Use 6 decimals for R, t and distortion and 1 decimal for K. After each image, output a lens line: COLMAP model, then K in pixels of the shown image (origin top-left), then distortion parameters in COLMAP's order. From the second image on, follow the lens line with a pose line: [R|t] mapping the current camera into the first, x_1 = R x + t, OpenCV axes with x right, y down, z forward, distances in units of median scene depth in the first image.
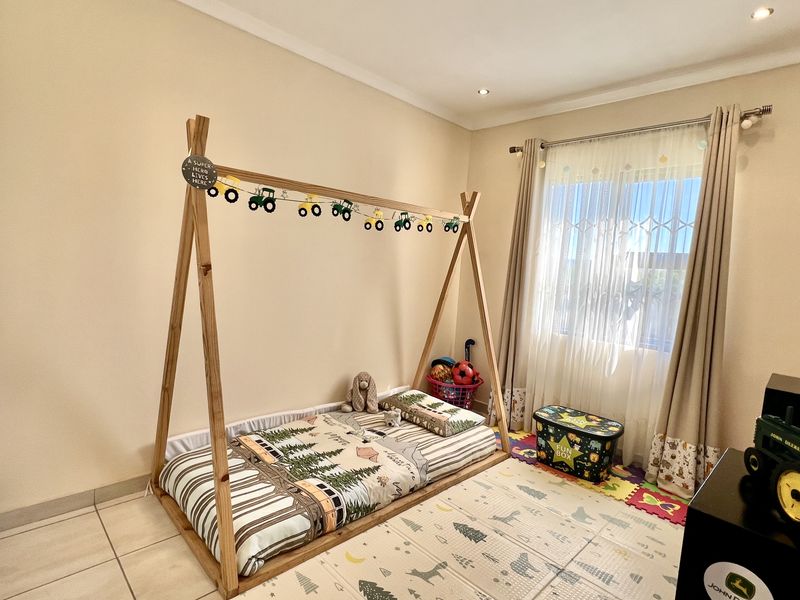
lens RADIAL K [[427.4, 0, 399.8], [0, 427.4, 297.5], [0, 0, 1]] dist [0.008058, -0.000402]
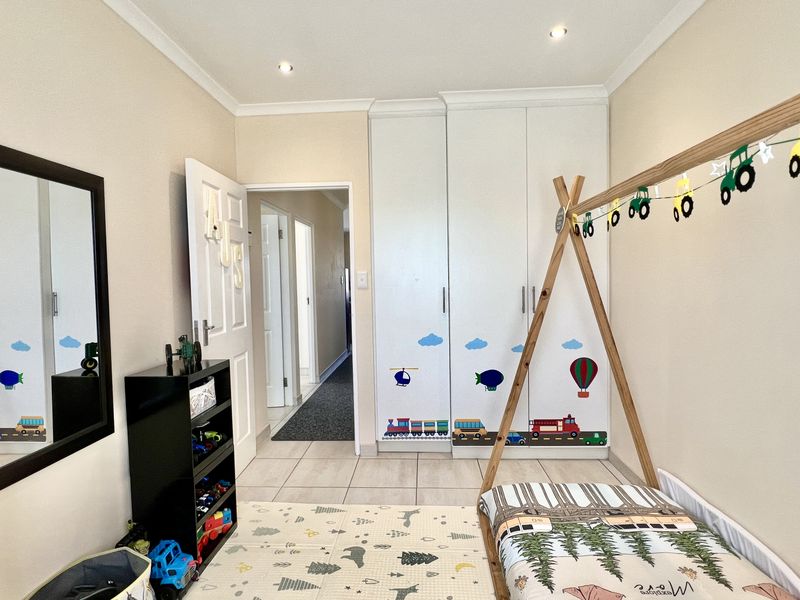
lens RADIAL K [[427.4, 0, 400.7], [0, 427.4, 300.1], [0, 0, 1]] dist [0.008058, -0.000402]
pose [[-0.741864, -0.023650, -0.670133, 0.577810], [-0.087794, 0.994201, 0.062104, -0.071080], [0.664778, 0.104906, -0.739638, 1.281455]]
